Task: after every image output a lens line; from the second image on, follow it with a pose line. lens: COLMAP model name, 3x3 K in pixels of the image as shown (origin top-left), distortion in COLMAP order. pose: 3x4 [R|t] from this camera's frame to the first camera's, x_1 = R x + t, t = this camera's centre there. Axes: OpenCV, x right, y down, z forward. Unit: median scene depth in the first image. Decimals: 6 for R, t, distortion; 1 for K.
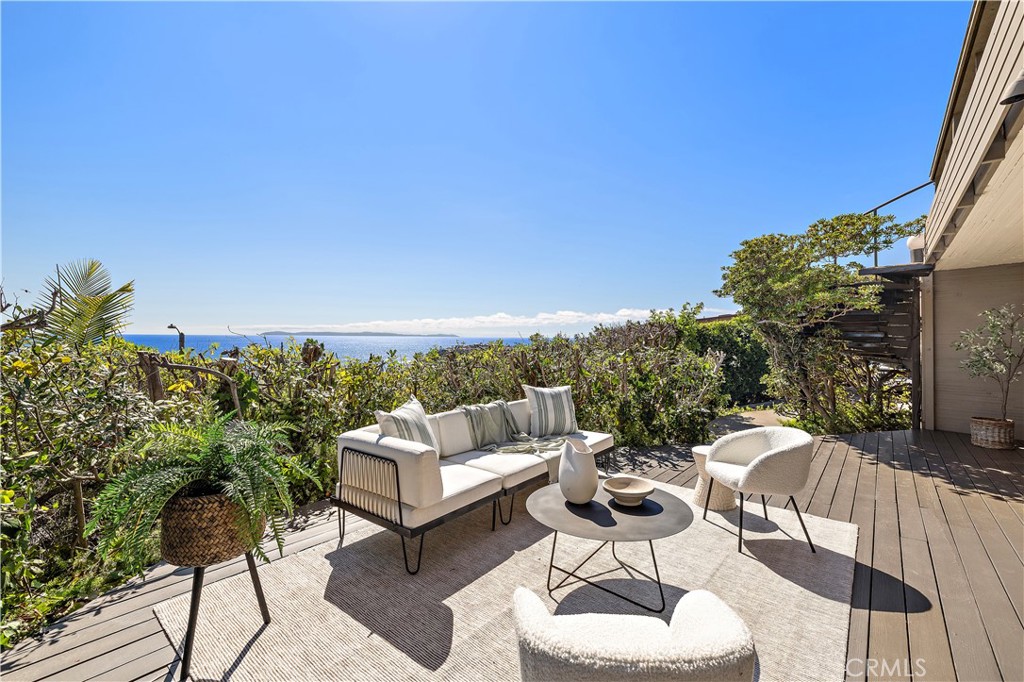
lens RADIAL K [[439.8, 0, 516.5], [0, 439.8, 336.1], [0, 0, 1]] dist [0.001602, 0.000614]
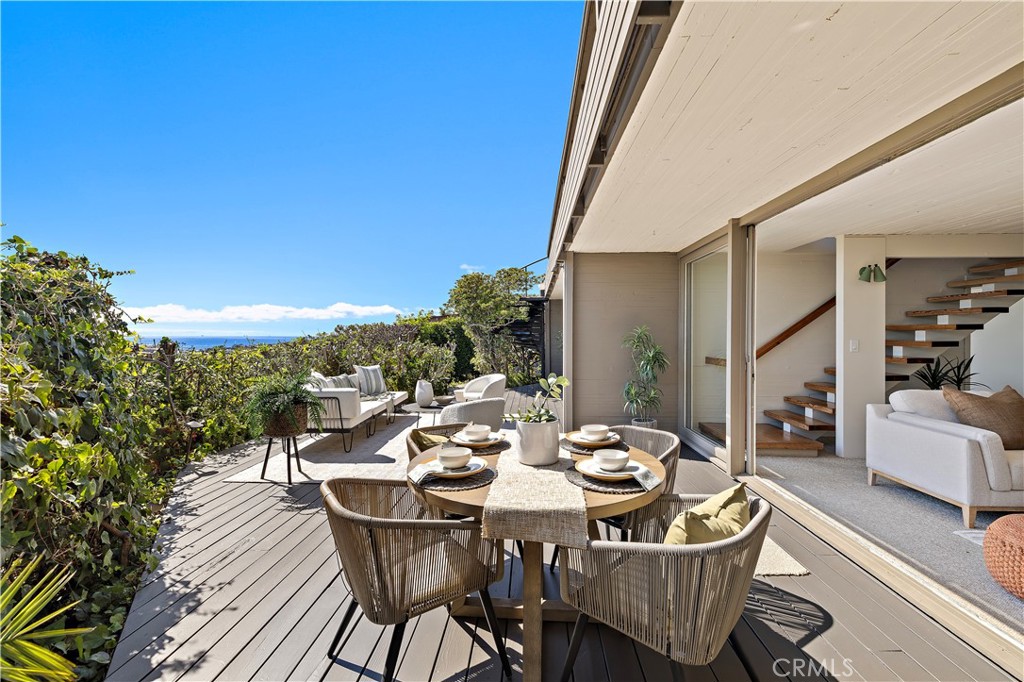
lens RADIAL K [[439.8, 0, 516.5], [0, 439.8, 336.1], [0, 0, 1]] dist [0.001602, 0.000614]
pose [[0.790728, -0.007153, 0.612126, -0.380988], [0.003956, 0.999971, 0.006575, -0.001270], [-0.612155, -0.002778, 0.790733, -0.475883]]
